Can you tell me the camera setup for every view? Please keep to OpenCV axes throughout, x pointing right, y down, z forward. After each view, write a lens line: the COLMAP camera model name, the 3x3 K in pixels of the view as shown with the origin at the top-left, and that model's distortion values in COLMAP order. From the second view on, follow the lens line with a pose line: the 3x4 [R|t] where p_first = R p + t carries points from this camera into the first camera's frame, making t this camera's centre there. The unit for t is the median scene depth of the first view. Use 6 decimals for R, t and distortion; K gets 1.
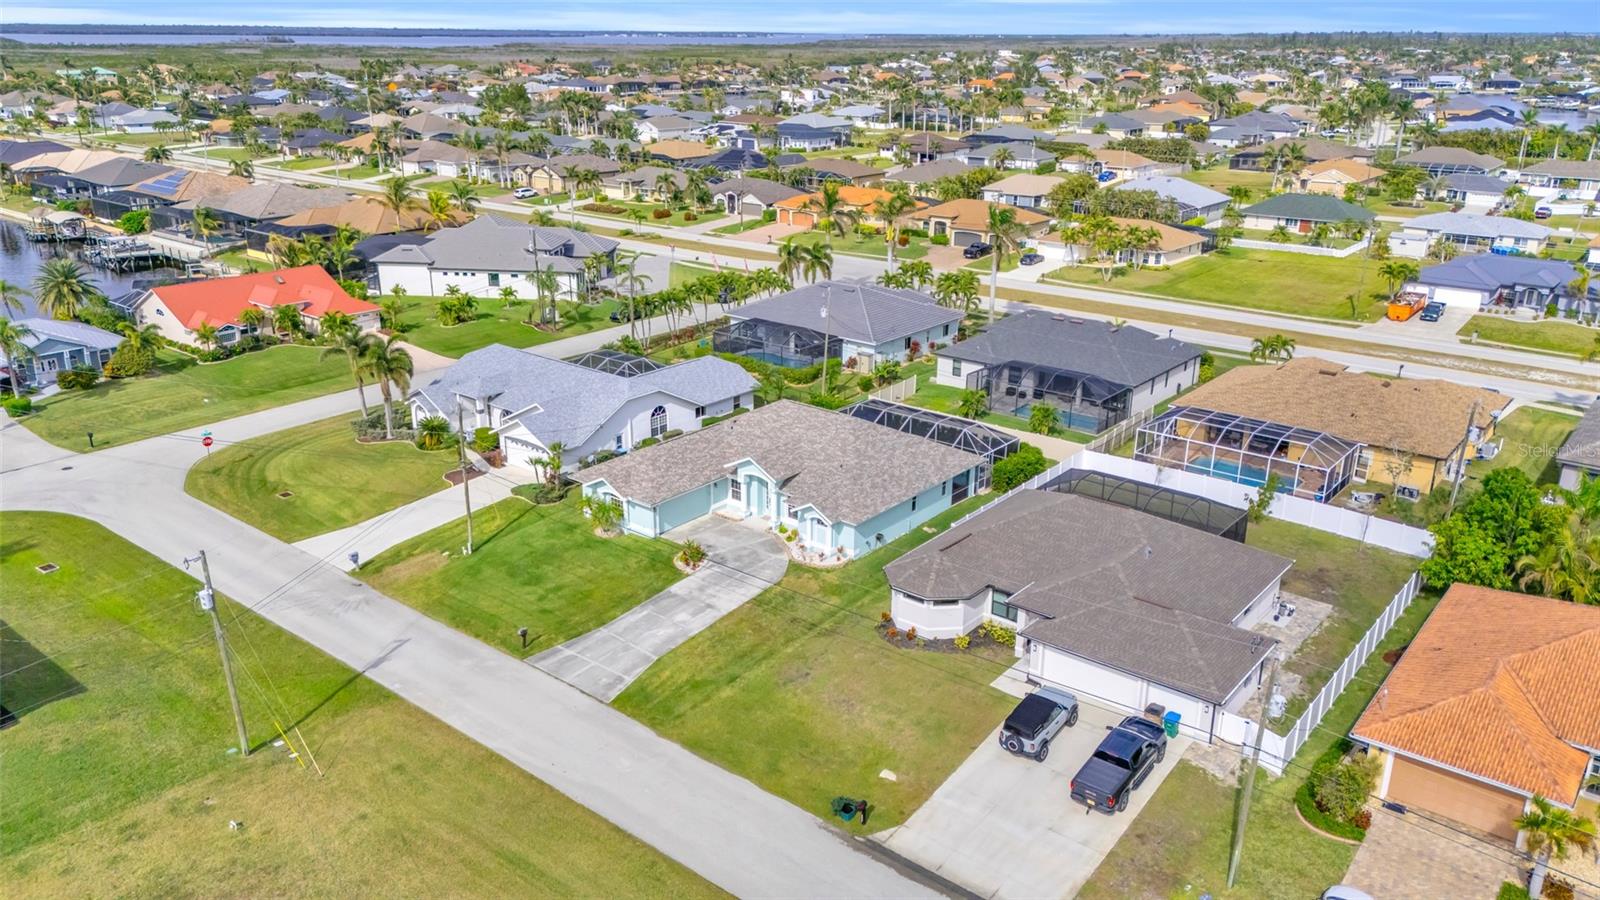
lens RADIAL K [[1181.0, 0, 800.0], [0, 1181.0, 450.0], [0, 0, 1]] dist [0.042523, -0.002704]
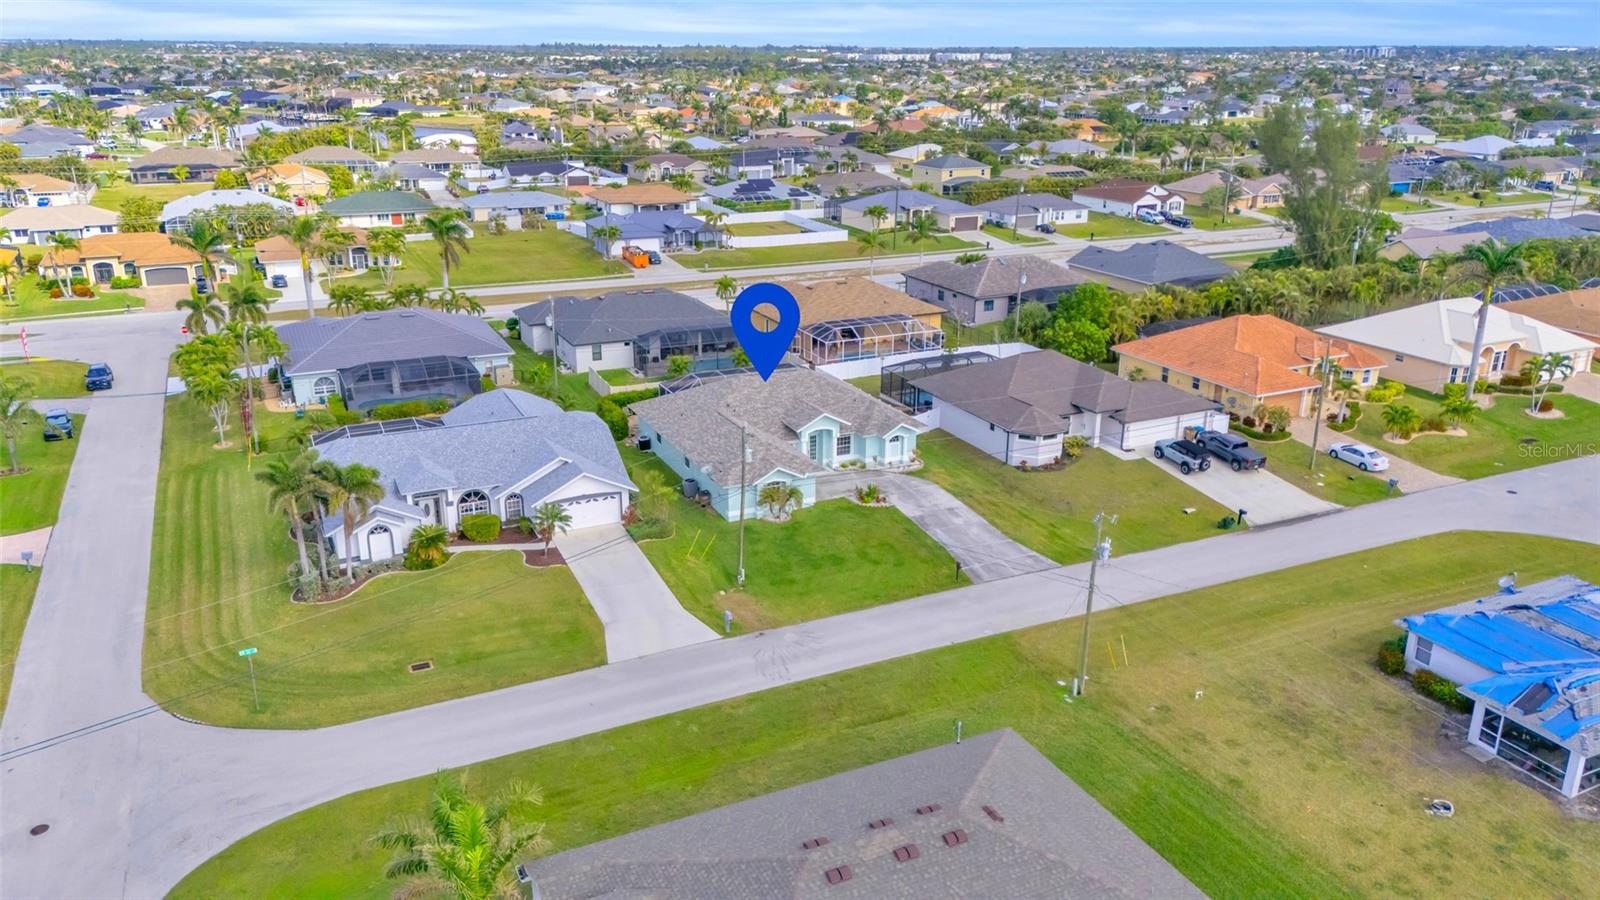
lens RADIAL K [[1181.0, 0, 800.0], [0, 1181.0, 450.0], [0, 0, 1]] dist [0.042523, -0.002704]
pose [[0.423043, -0.293641, 0.857210, -1.212908], [0.299208, 0.938238, 0.173735, -0.191907], [-0.855283, 0.182987, 0.484775, 0.536506]]
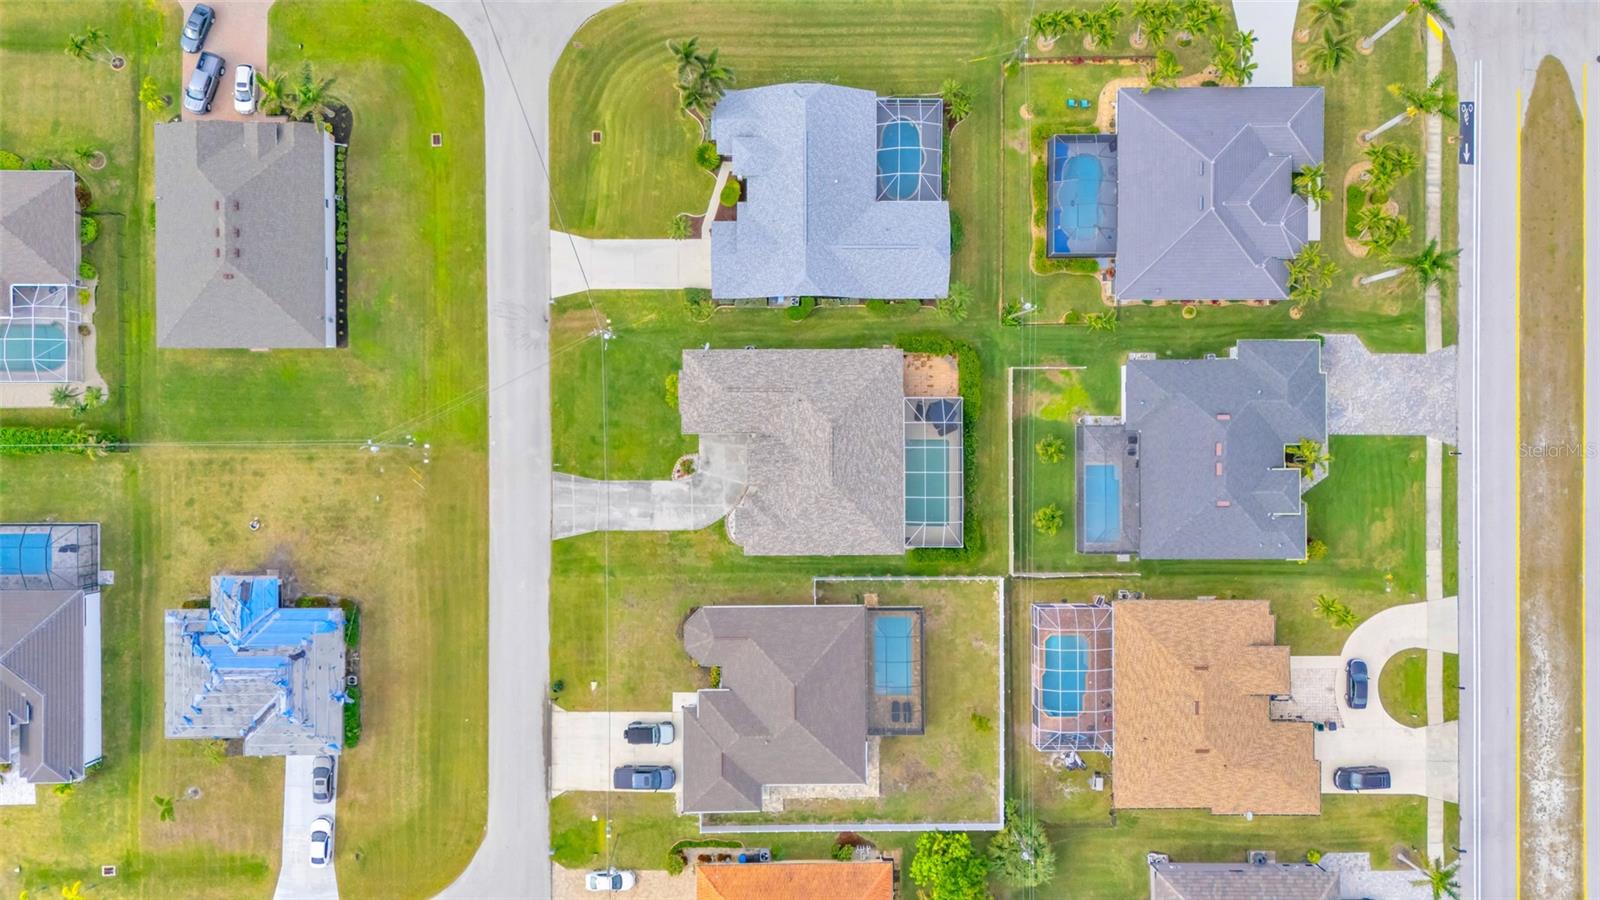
lens RADIAL K [[1181.0, 0, 800.0], [0, 1181.0, 450.0], [0, 0, 1]] dist [0.042523, -0.002704]
pose [[0.634727, 0.772476, 0.020033, -0.050280], [-0.272298, 0.199329, 0.941341, -1.594621], [0.723170, -0.602950, 0.336863, 0.651247]]
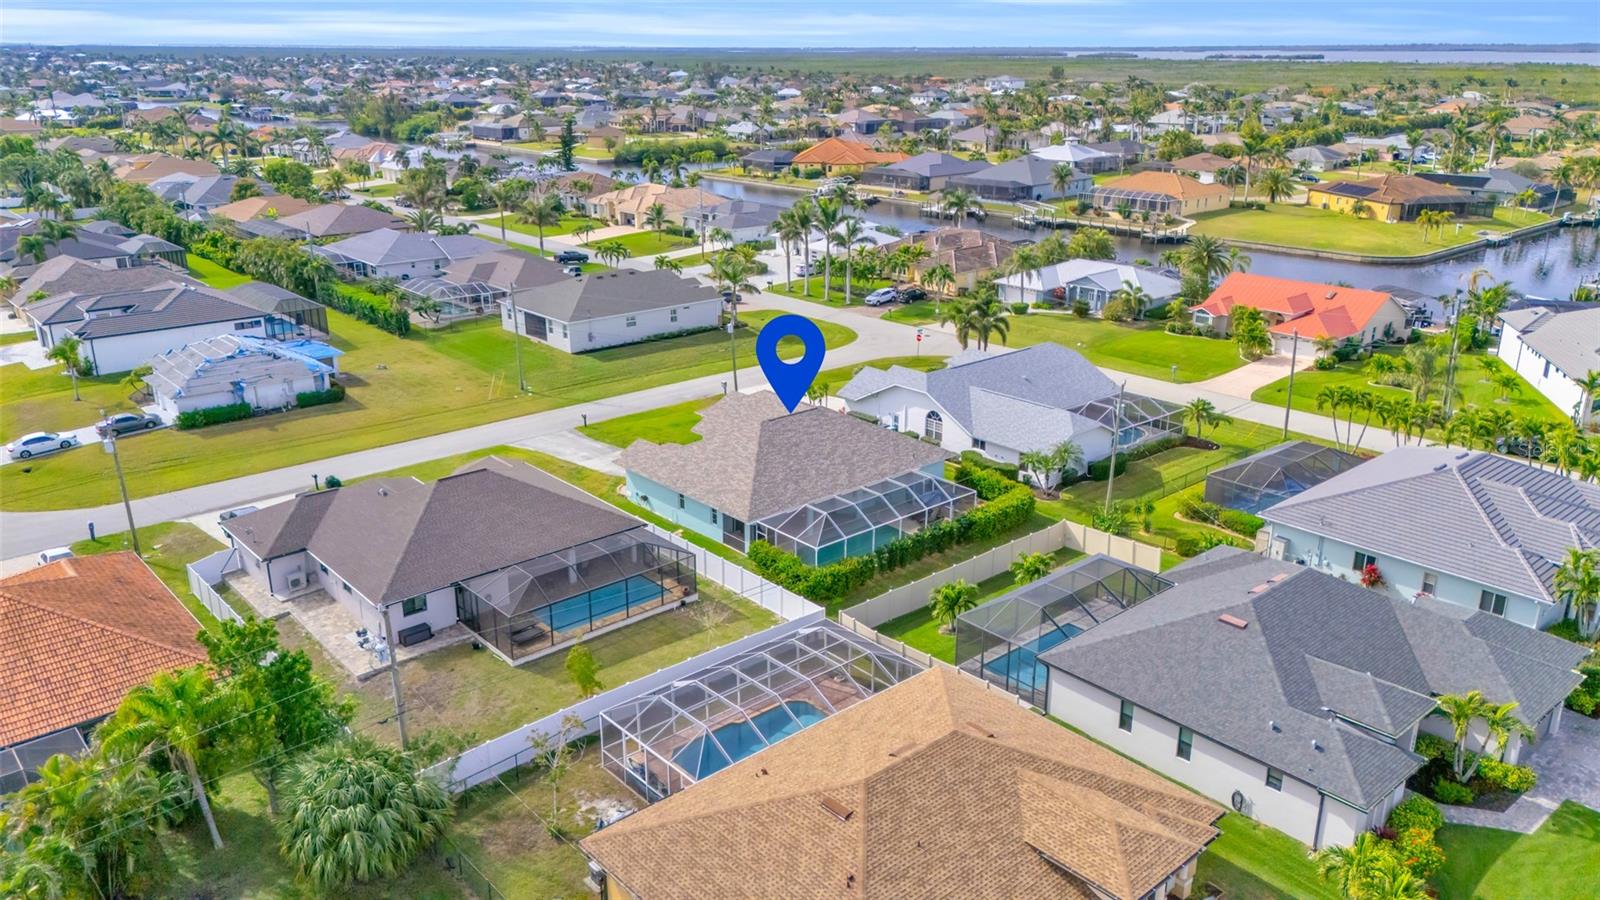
lens RADIAL K [[1181.0, 0, 800.0], [0, 1181.0, 450.0], [0, 0, 1]] dist [0.042523, -0.002704]
pose [[-0.152785, 0.317698, -0.935802, 1.205359], [-0.333087, 0.874960, 0.351424, -0.456910], [0.930435, 0.365396, -0.027860, 1.290531]]
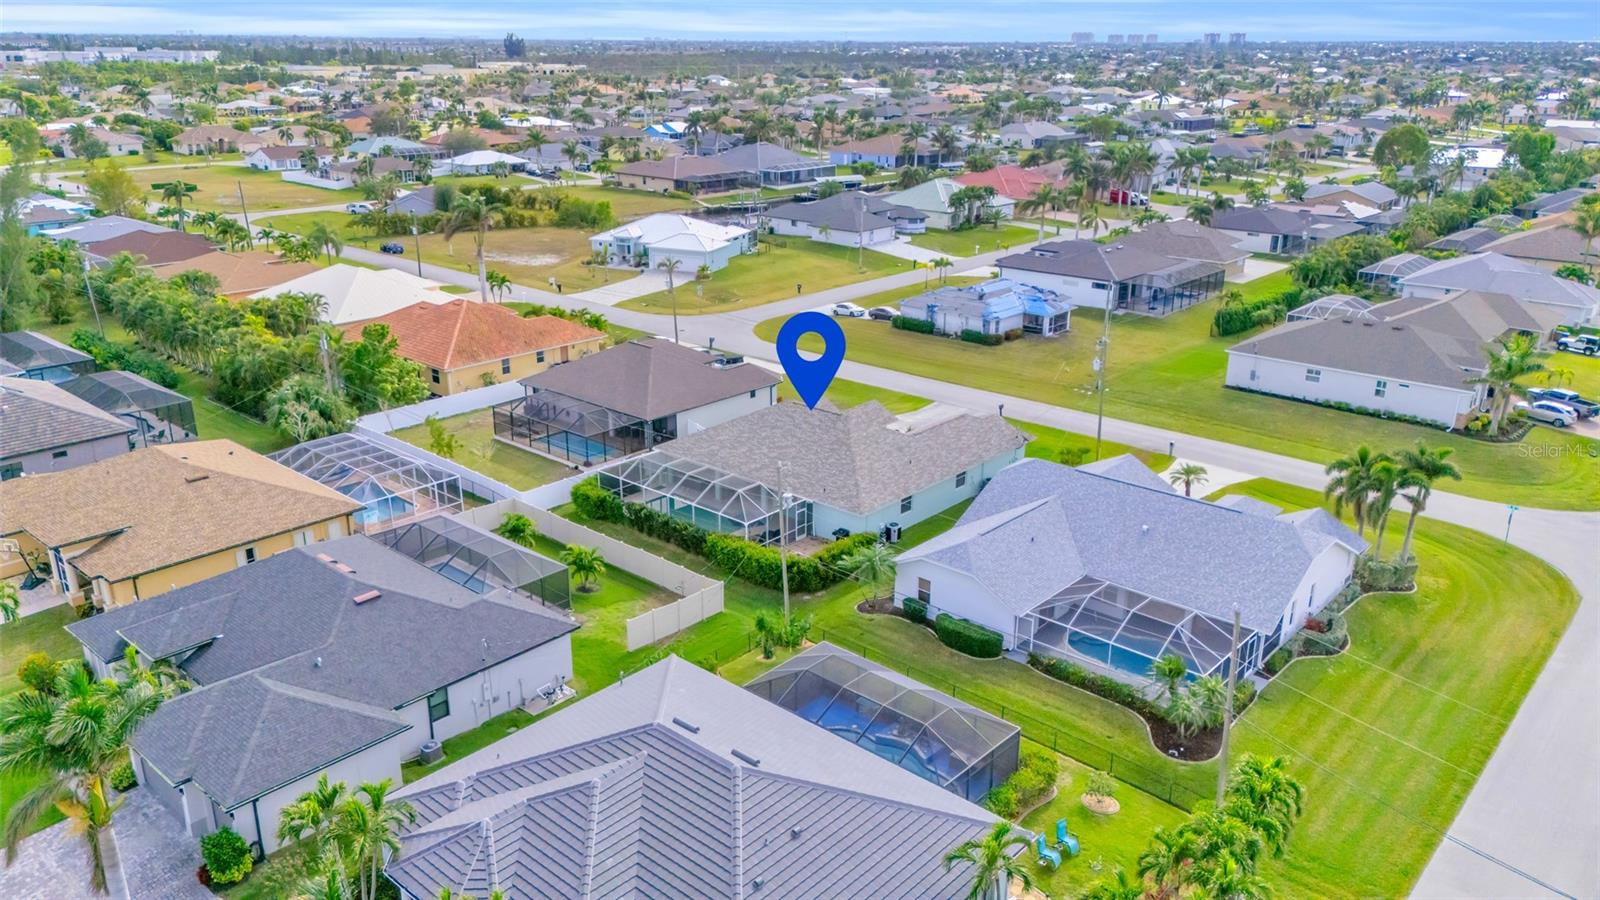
lens RADIAL K [[1181.0, 0, 800.0], [0, 1181.0, 450.0], [0, 0, 1]] dist [0.042523, -0.002704]
pose [[-0.999063, -0.012665, 0.041387, -0.007626], [0.015939, 0.781363, 0.623874, -0.807202], [-0.040240, 0.623949, -0.780428, 2.253314]]
